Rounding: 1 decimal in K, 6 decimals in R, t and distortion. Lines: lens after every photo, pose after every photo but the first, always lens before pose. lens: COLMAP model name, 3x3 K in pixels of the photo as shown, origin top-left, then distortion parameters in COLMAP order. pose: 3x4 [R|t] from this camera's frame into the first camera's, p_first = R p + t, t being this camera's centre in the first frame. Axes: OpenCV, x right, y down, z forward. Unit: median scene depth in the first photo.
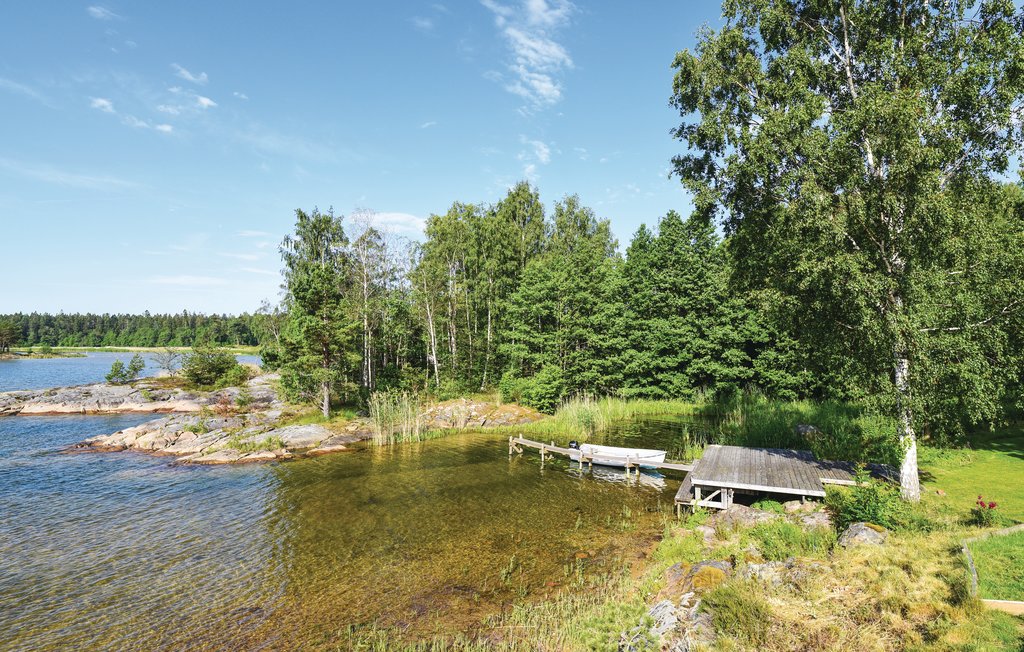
lens RADIAL K [[519.6, 0, 510.2], [0, 519.6, 314.3], [0, 0, 1]] dist [-0.002512, 0.000043]
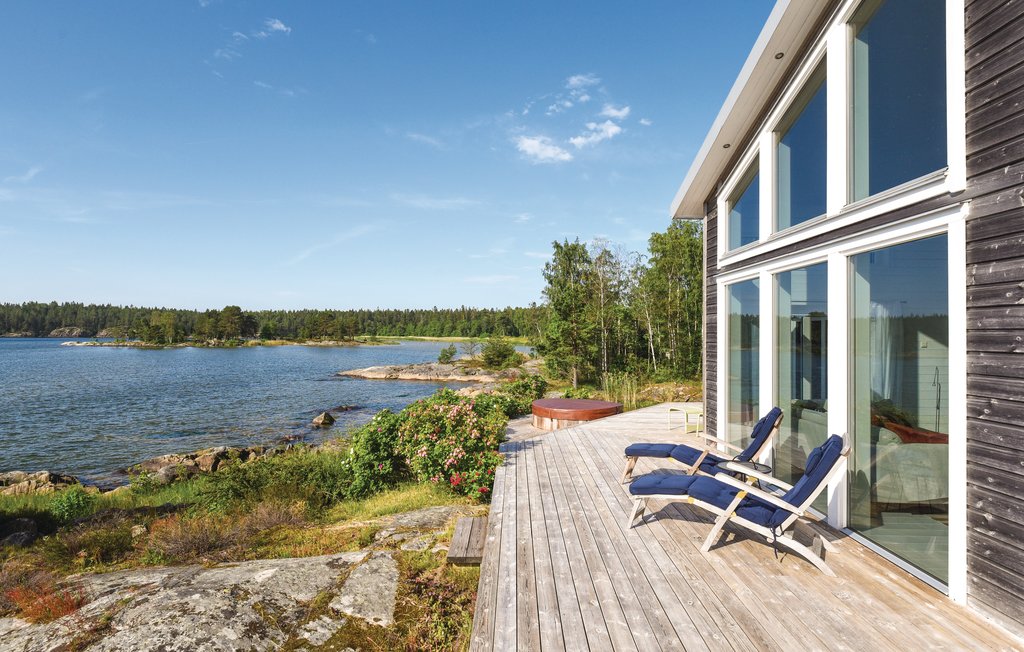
lens RADIAL K [[519.6, 0, 510.2], [0, 519.6, 314.3], [0, 0, 1]] dist [-0.002512, 0.000043]
pose [[0.891800, -0.009376, -0.452332, 0.114454], [0.016207, 0.999806, 0.011230, -0.025279], [0.452139, -0.017346, 0.891779, -0.301666]]
